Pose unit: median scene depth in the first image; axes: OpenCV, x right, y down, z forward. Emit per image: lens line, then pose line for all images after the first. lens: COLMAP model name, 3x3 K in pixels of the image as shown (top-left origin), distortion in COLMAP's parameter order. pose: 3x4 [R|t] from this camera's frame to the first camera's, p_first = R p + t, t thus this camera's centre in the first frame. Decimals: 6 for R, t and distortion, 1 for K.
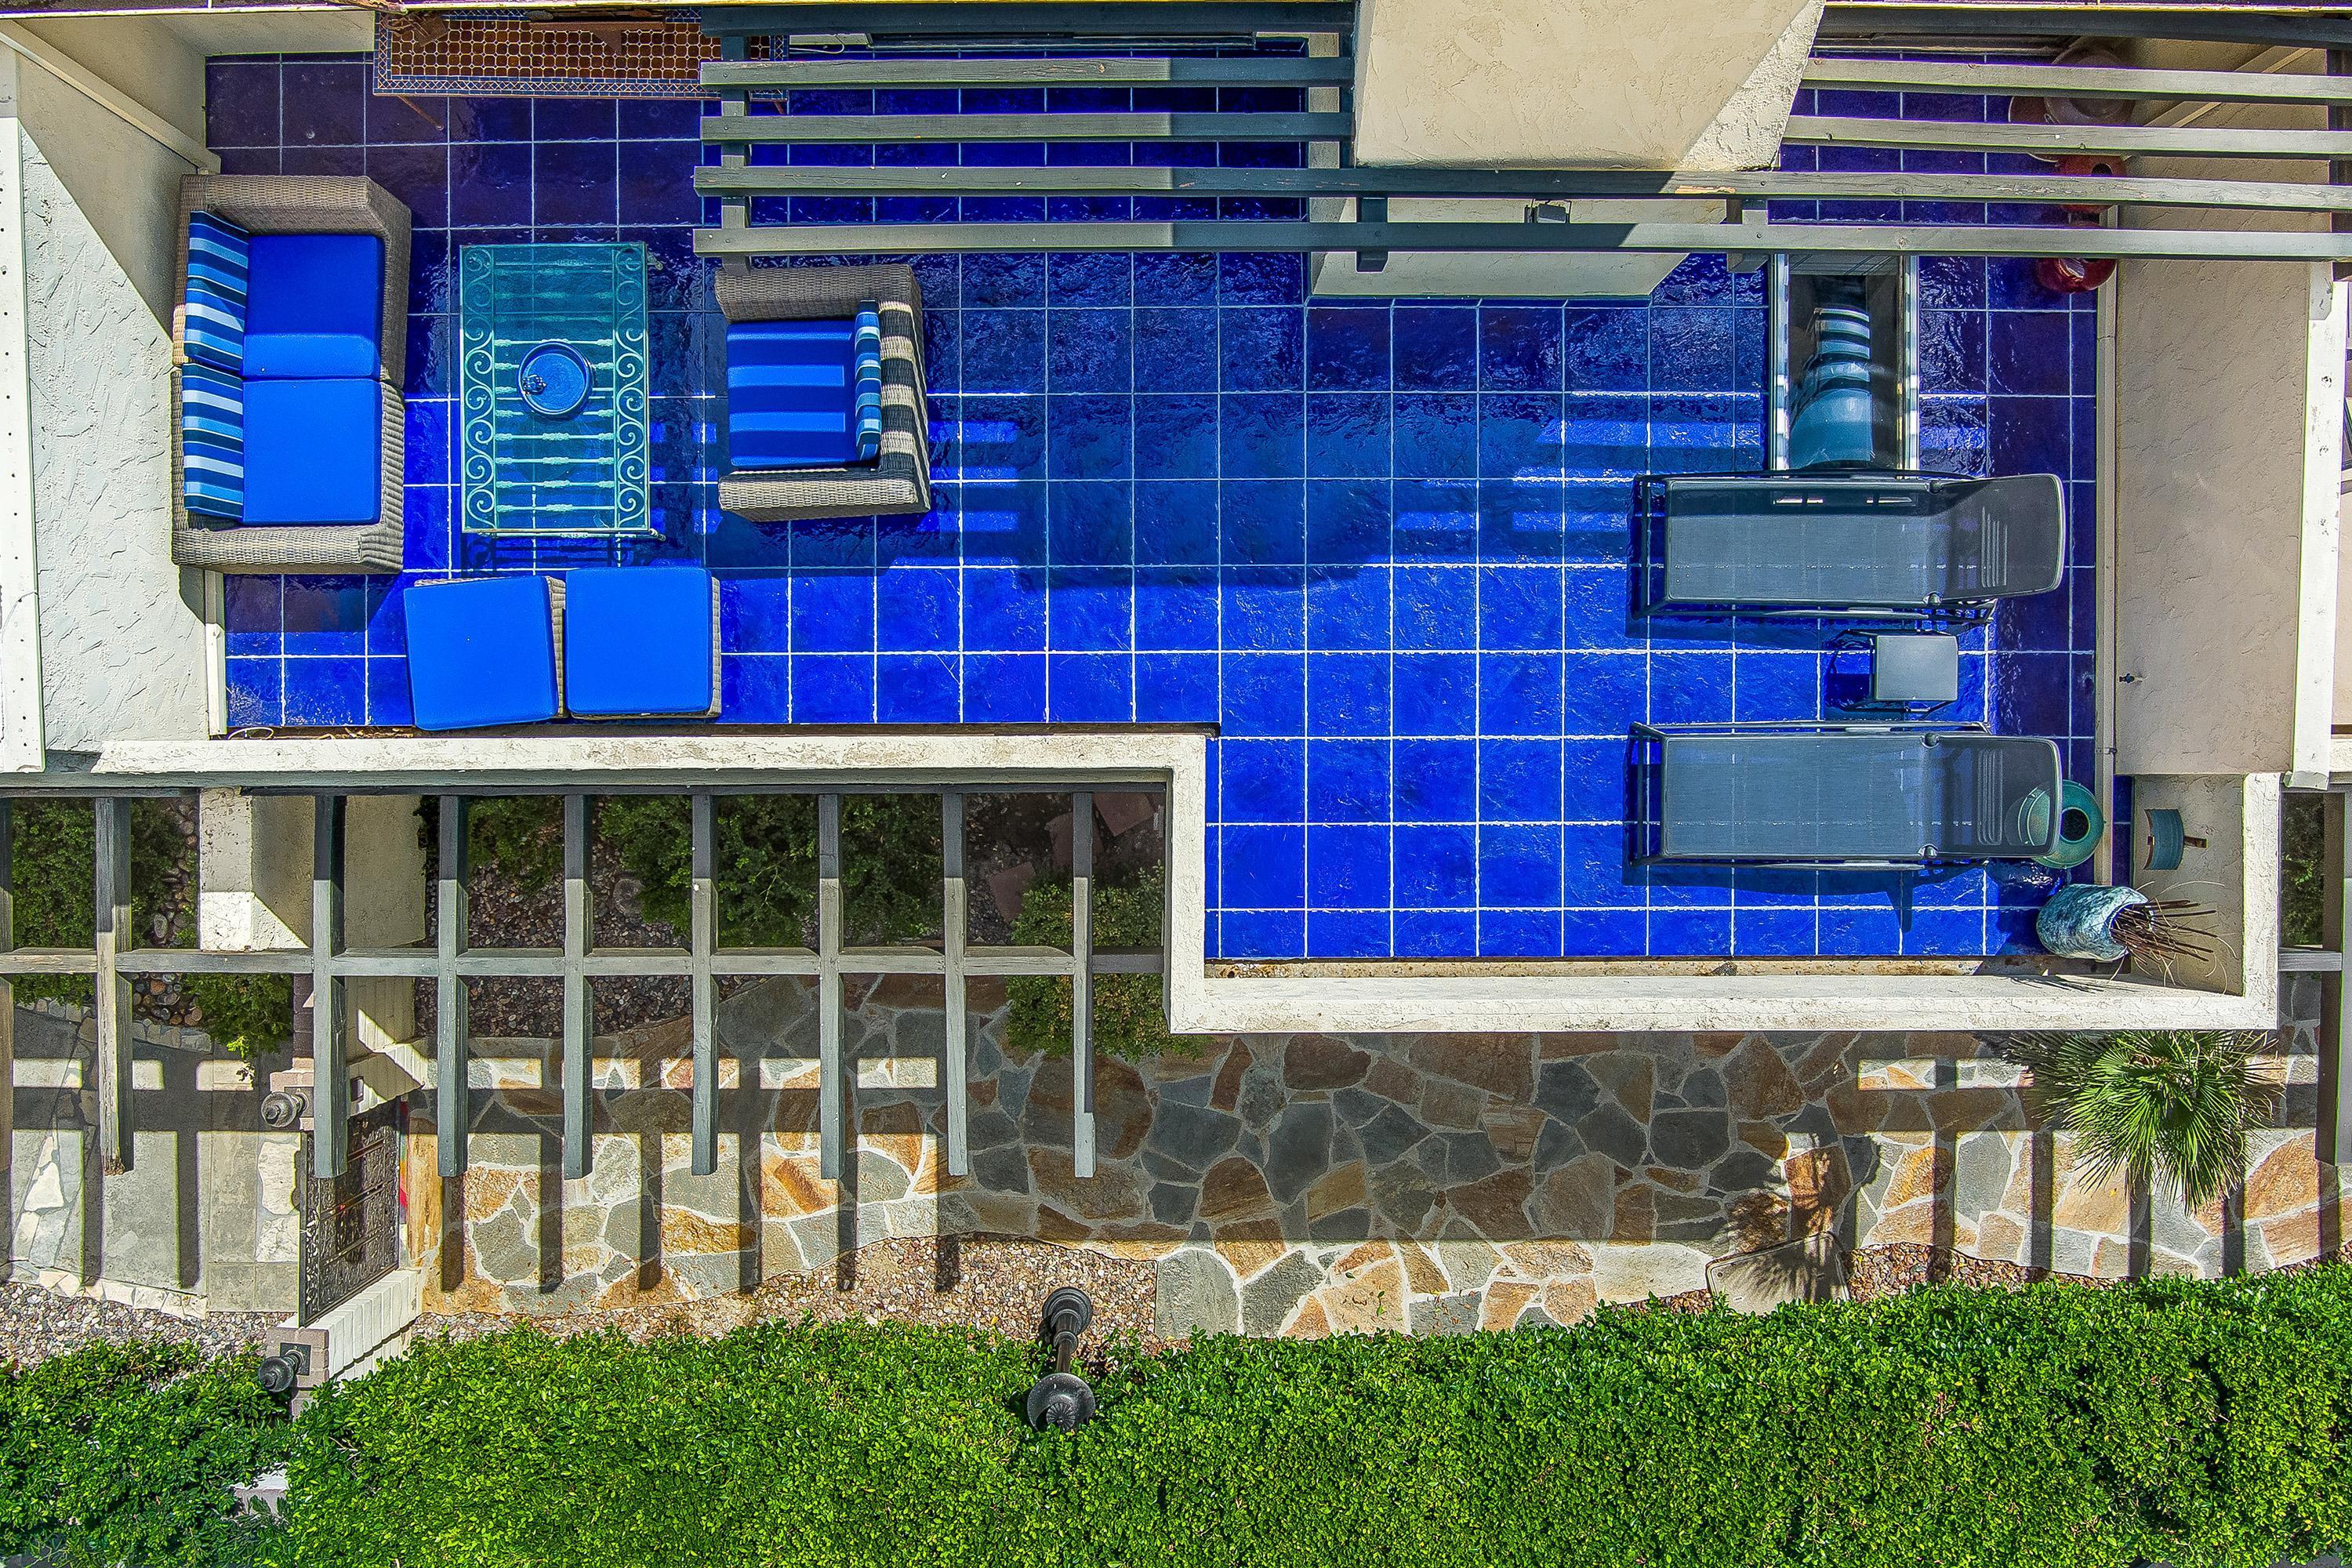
lens RADIAL K [[1154.5, 0, 1181.2], [0, 1154.5, 793.3], [0, 0, 1]] dist [-0.013440, 0.000255]
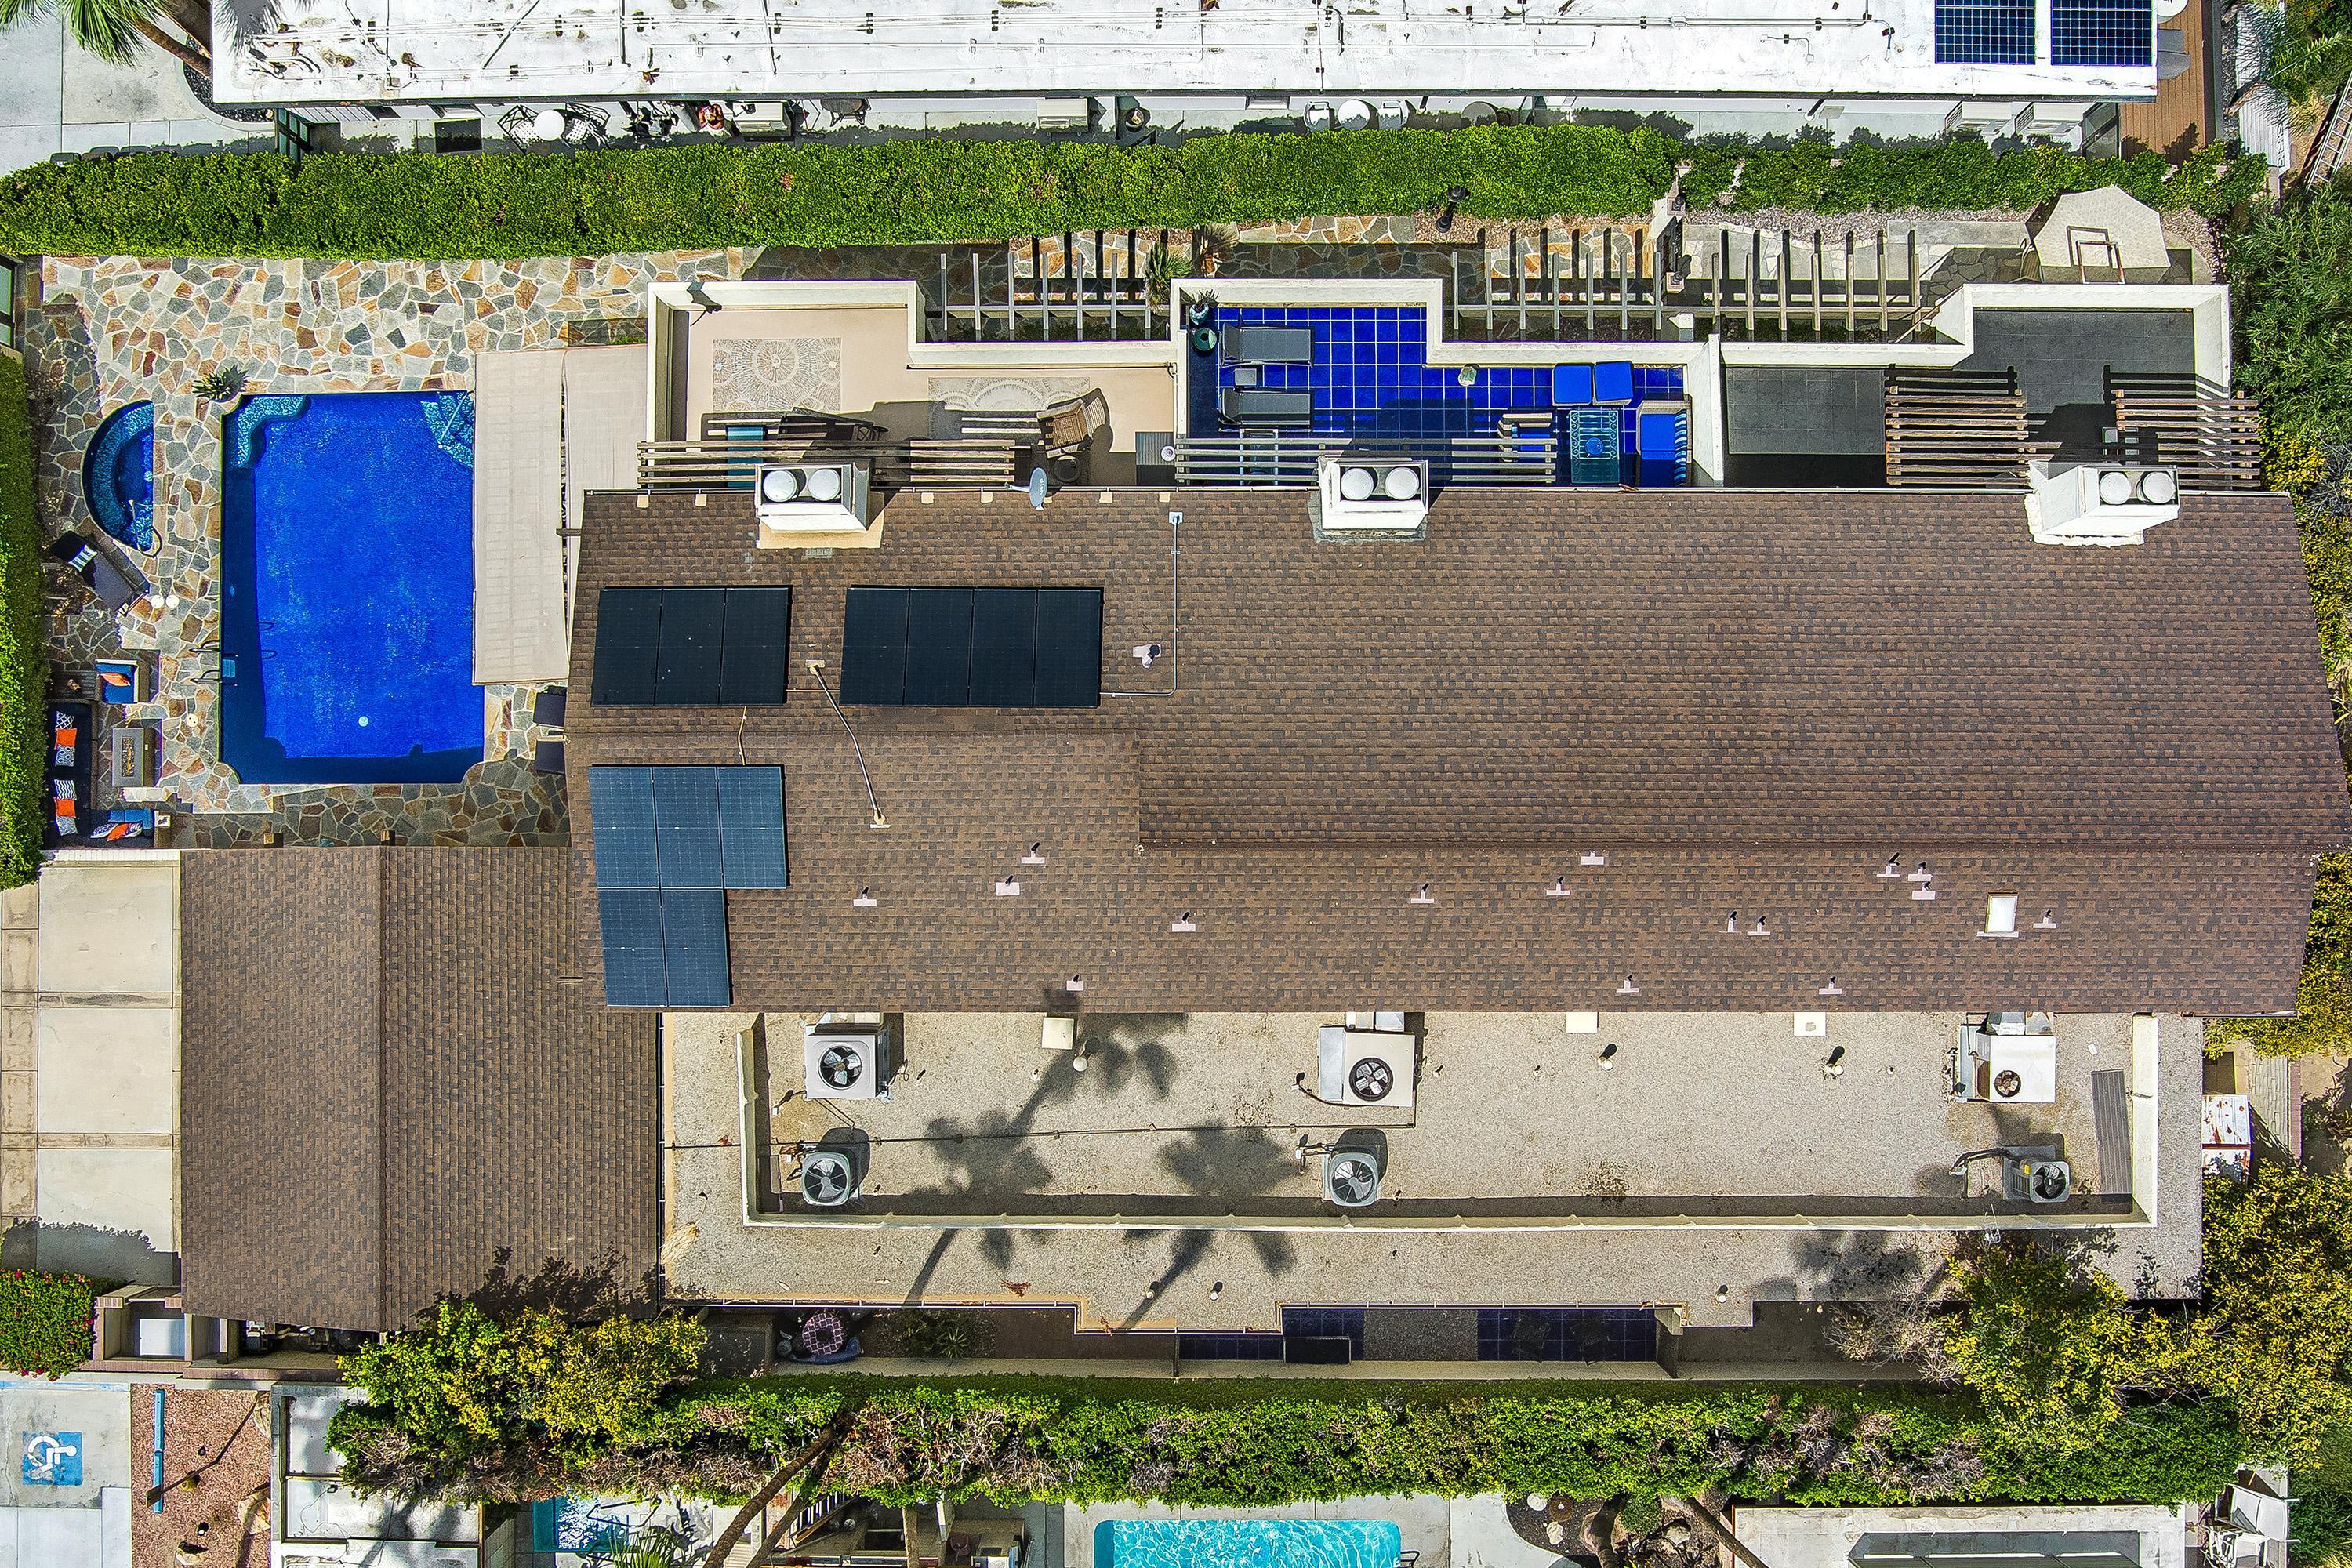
lens RADIAL K [[1154.5, 0, 1180.2], [0, 1154.5, 782.5], [0, 0, 1]] dist [-0.013440, 0.000255]
pose [[-0.999808, 0.009562, -0.017097, 0.691444], [-0.009958, -0.999682, 0.023186, -1.147047], [-0.016870, 0.023351, 0.999585, -2.103340]]
